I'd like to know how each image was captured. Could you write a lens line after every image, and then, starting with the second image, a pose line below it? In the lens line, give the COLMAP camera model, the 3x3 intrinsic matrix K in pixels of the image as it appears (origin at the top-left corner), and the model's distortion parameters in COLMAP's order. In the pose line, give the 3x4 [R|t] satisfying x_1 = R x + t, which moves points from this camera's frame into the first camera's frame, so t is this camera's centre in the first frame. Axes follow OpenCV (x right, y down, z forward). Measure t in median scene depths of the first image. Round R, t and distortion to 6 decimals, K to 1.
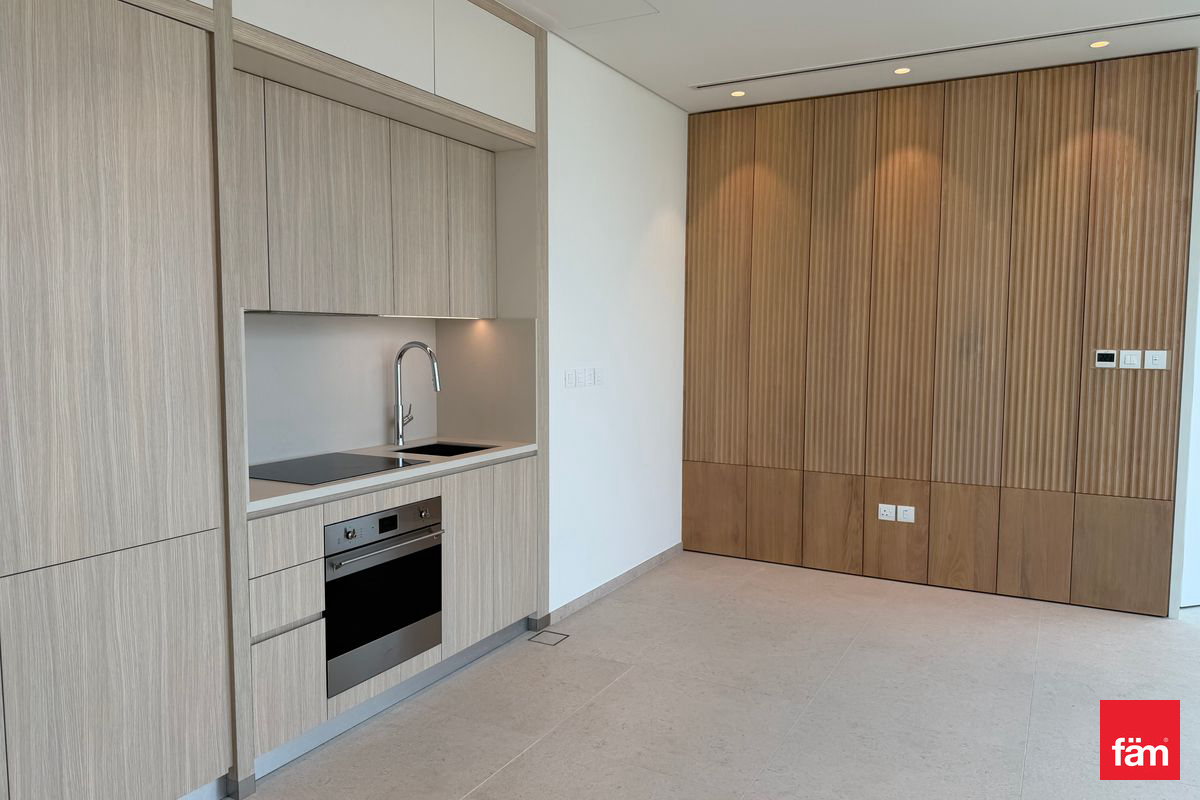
lens RADIAL K [[837.3, 0, 596.8], [0, 837.3, 403.2], [0, 0, 1]] dist [0.092544, -0.136302]
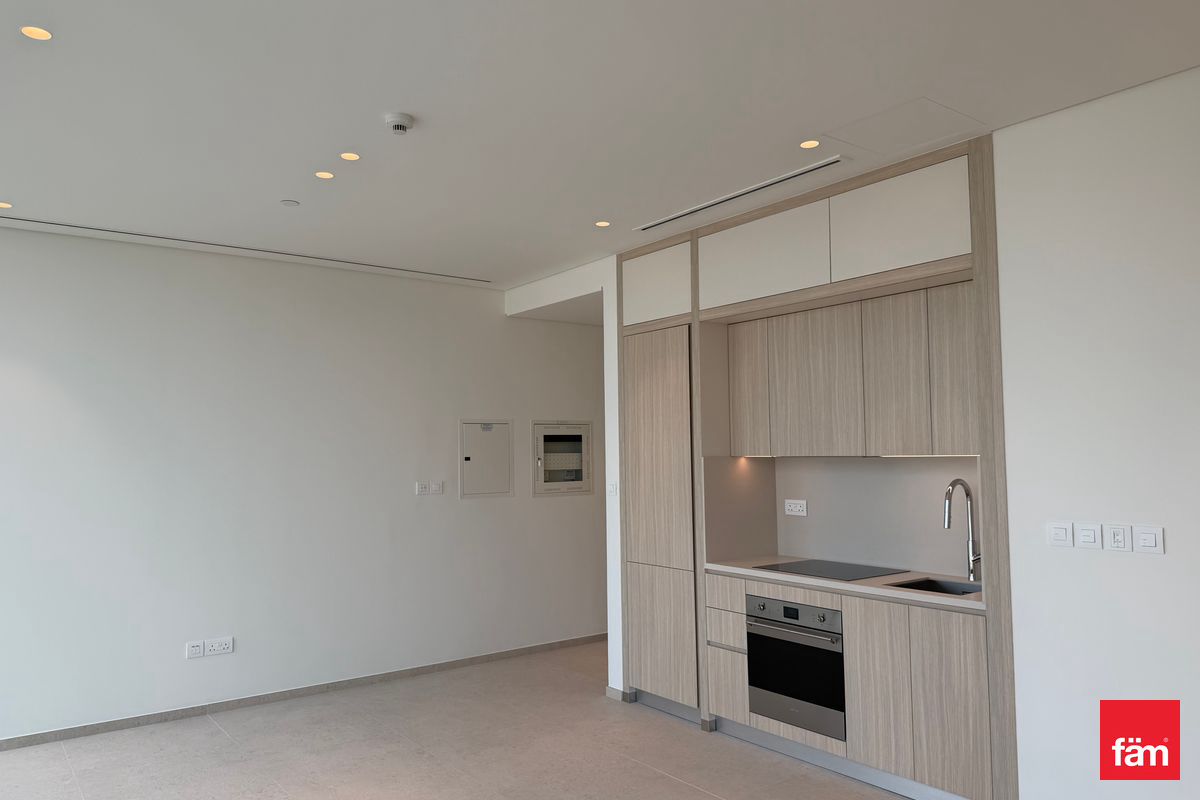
lens RADIAL K [[837.3, 0, 596.9], [0, 837.3, 403.9], [0, 0, 1]] dist [0.092544, -0.136302]
pose [[-0.407541, -0.053096, -0.911642, 0.857246], [-0.063488, 0.997540, -0.029717, -0.099389], [0.910977, 0.045767, -0.409909, 0.952316]]
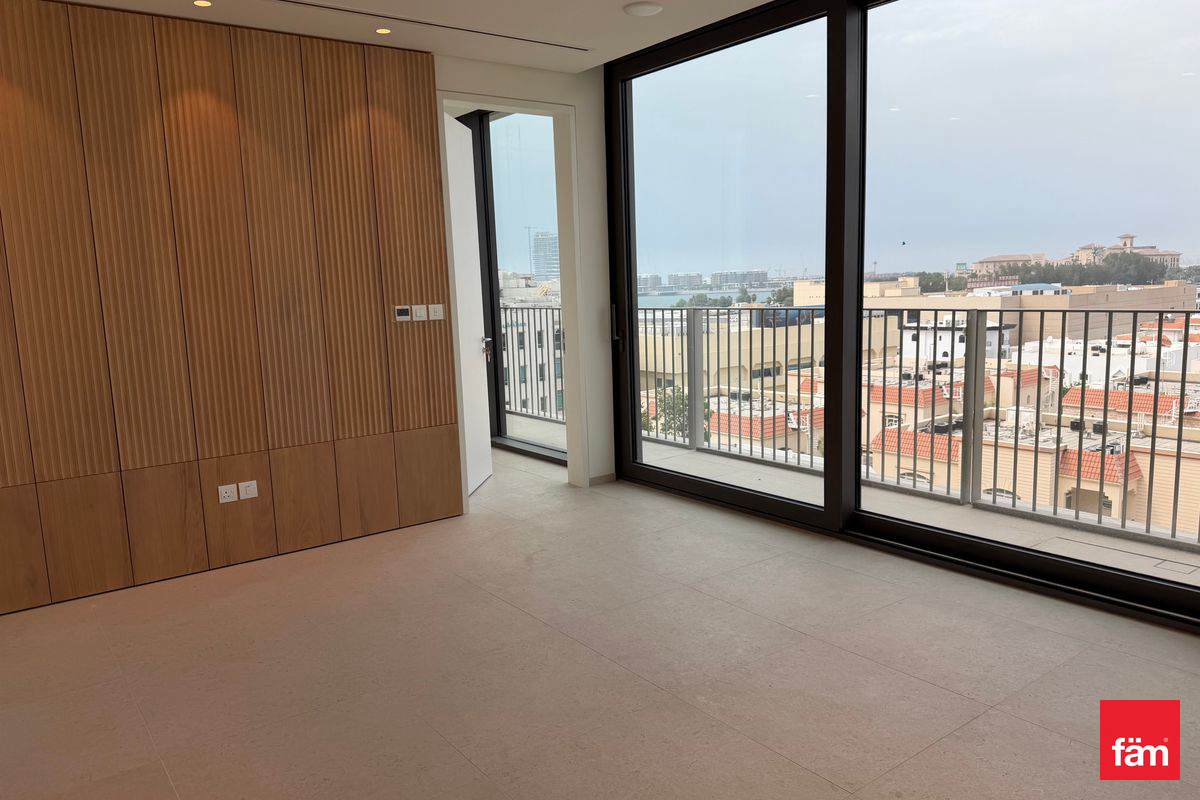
lens RADIAL K [[837.3, 0, 602.7], [0, 837.3, 405.5], [0, 0, 1]] dist [0.092544, -0.136302]
pose [[0.404636, -0.150428, 0.902020, -0.370797], [0.110683, 0.987182, 0.114980, -0.031613], [-0.907755, 0.053313, 0.416099, 0.292190]]
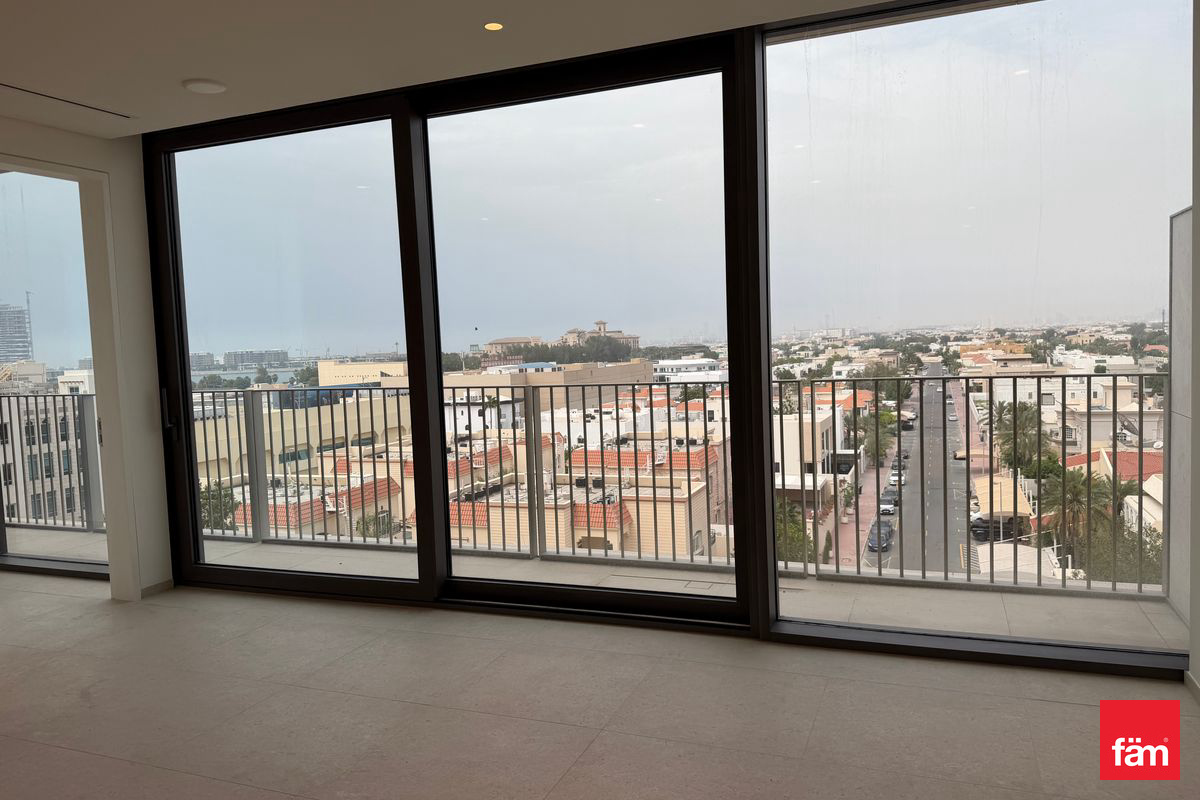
lens RADIAL K [[837.3, 0, 596.4], [0, 837.3, 407.3], [0, 0, 1]] dist [0.092544, -0.136302]
pose [[-0.122247, -0.073574, 0.989769, -0.418195], [0.120345, 0.988792, 0.088365, -0.043728], [-0.985176, 0.129916, -0.112023, 0.359315]]
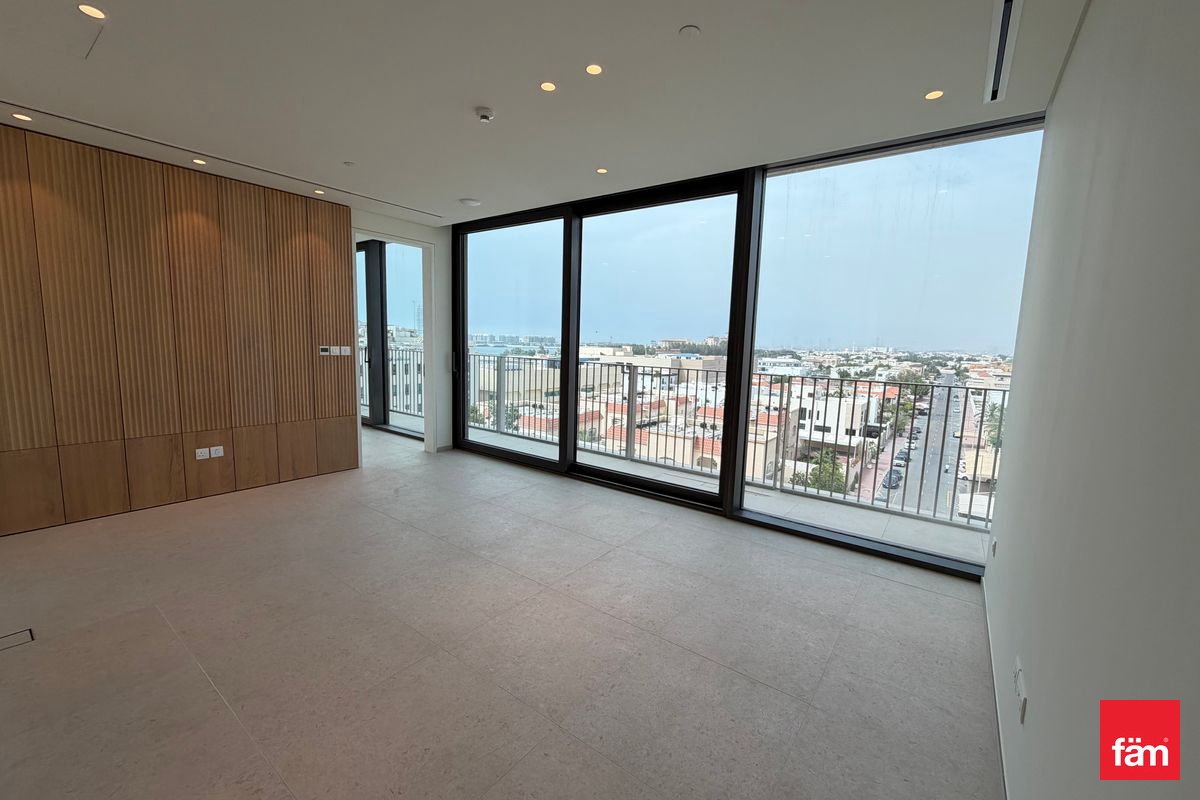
lens RADIAL K [[476.7, 0, 598.2], [0, 476.7, 400.1], [0, 0, 1]] dist [-0.000092, -0.000196]
pose [[0.135596, -0.120408, 0.983420, -0.467675], [0.050559, 0.992135, 0.114504, -0.034521], [-0.989473, 0.034194, 0.140617, 0.210418]]
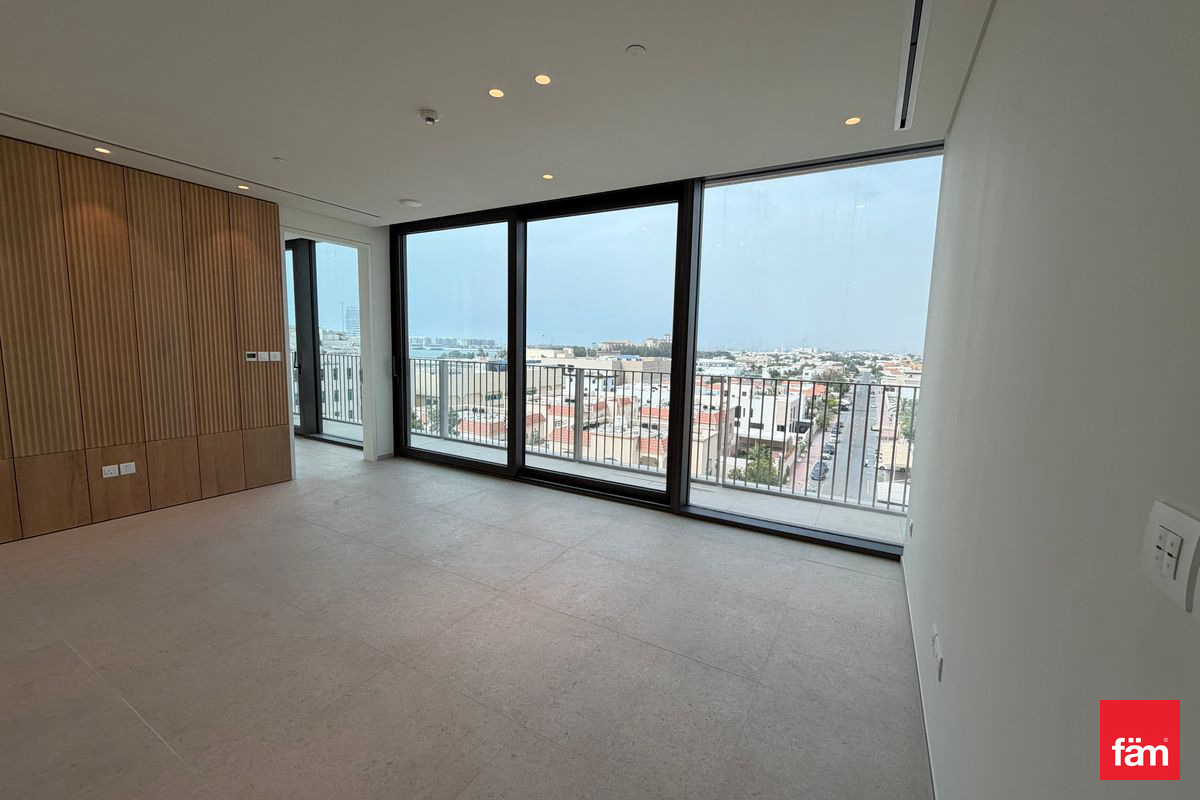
lens RADIAL K [[476.7, 0, 597.6], [0, 476.7, 400.2], [0, 0, 1]] dist [-0.000092, -0.000196]
pose [[0.014301, -0.117698, 0.992946, -0.482274], [0.056148, 0.991576, 0.116727, -0.038357], [-0.998320, 0.054083, 0.020789, 0.224407]]
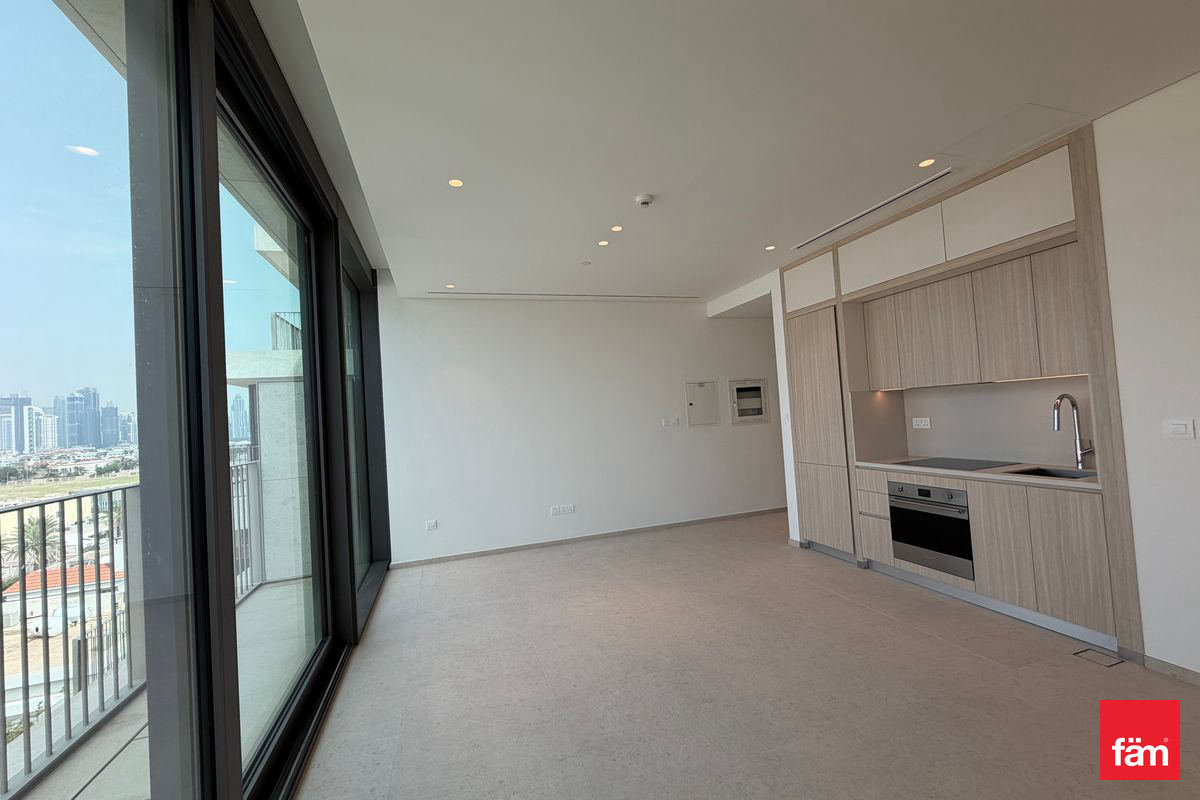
lens RADIAL K [[476.7, 0, 599.1], [0, 476.7, 398.8], [0, 0, 1]] dist [-0.000092, -0.000196]
pose [[-0.681110, 0.015698, -0.732013, 0.824950], [0.000706, 0.999784, 0.020784, -0.077290], [0.732181, 0.013640, -0.680974, 0.909579]]
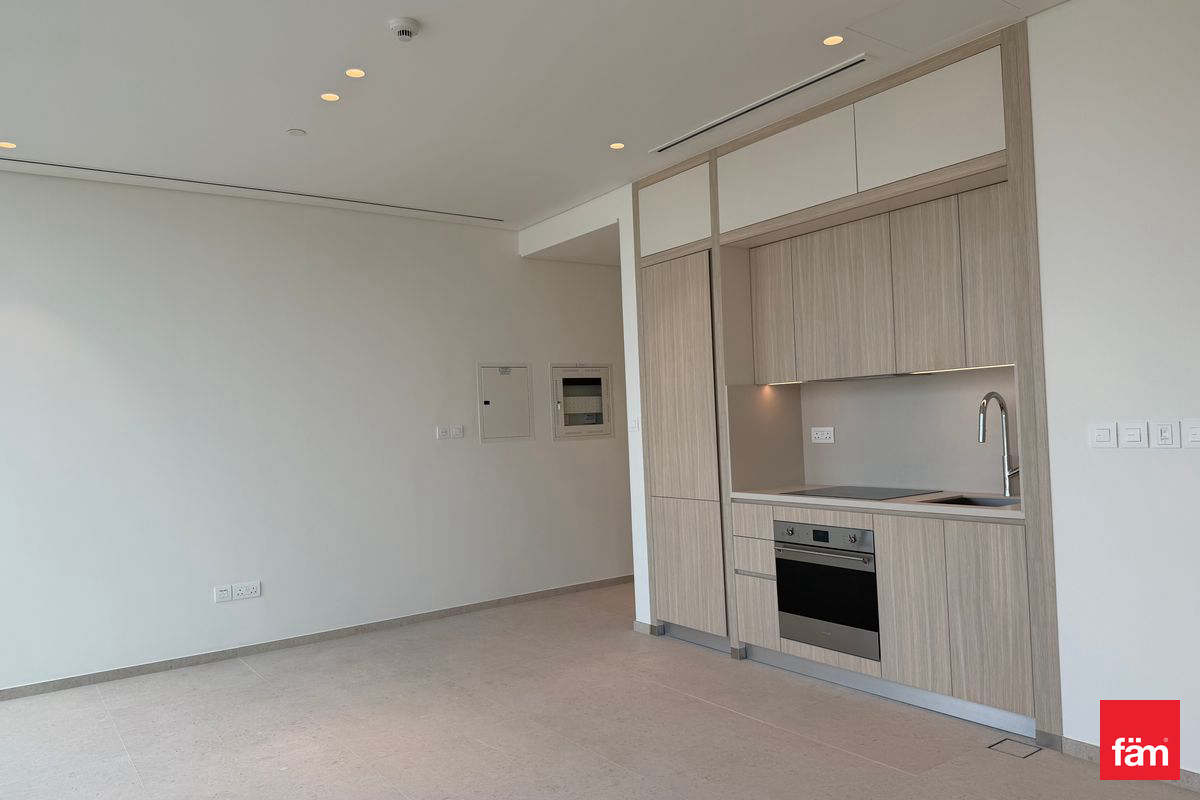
lens RADIAL K [[837.3, 0, 594.0], [0, 837.3, 403.4], [0, 0, 1]] dist [0.092544, -0.136302]
pose [[-0.430090, -0.005213, -0.902771, 0.838242], [-0.034429, 0.999351, 0.010631, -0.050984], [0.902129, 0.035654, -0.429990, 0.941198]]
